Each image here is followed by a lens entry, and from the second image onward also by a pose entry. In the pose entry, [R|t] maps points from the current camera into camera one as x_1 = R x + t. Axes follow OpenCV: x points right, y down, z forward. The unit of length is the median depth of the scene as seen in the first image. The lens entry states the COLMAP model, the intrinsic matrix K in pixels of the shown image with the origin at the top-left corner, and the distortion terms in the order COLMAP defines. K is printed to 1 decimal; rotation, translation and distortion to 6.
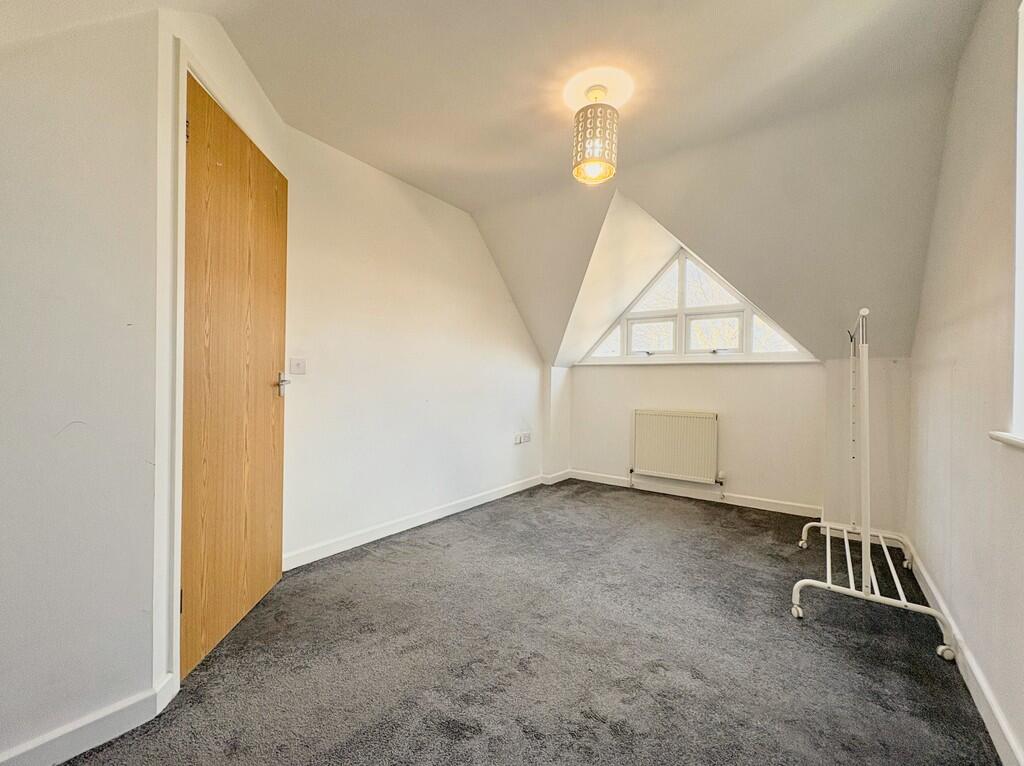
lens RADIAL K [[419.0, 0, 504.1], [0, 419.0, 384.9], [0, 0, 1]] dist [-0.003039, -0.000238]
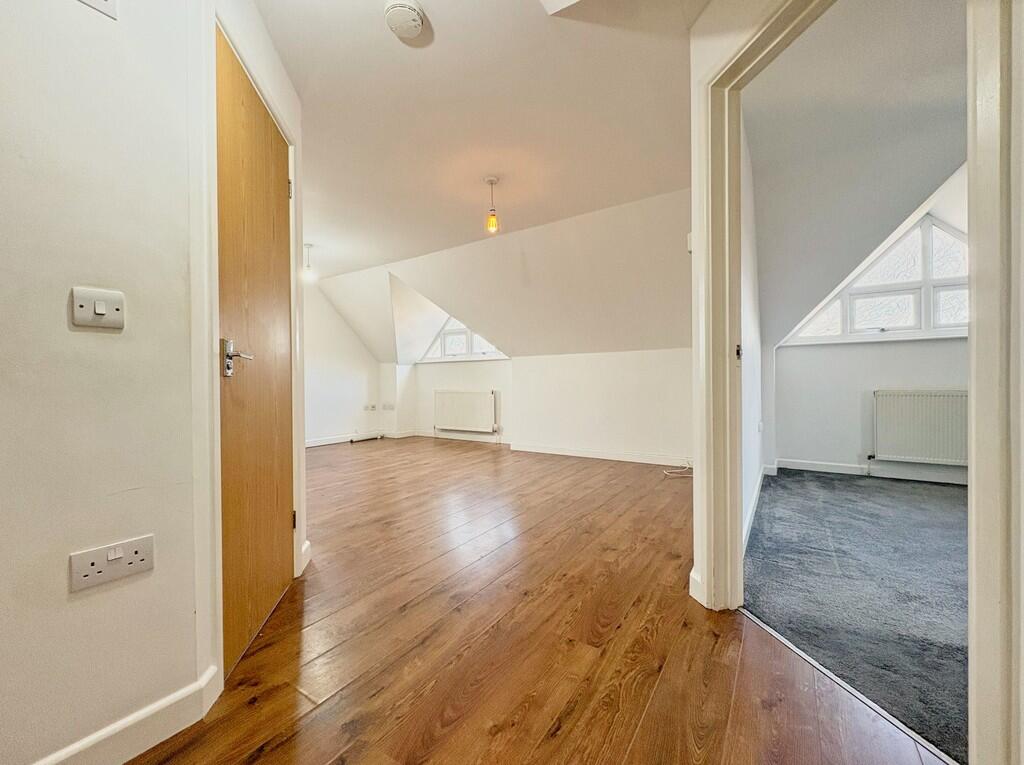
lens RADIAL K [[419.0, 0, 508.2], [0, 419.0, 380.4], [0, 0, 1]] dist [-0.003039, -0.000238]
pose [[0.998298, -0.024482, 0.052932, -0.547085], [0.024234, 0.999692, 0.005326, 0.011790], [-0.053046, -0.004034, 0.998584, 0.123352]]
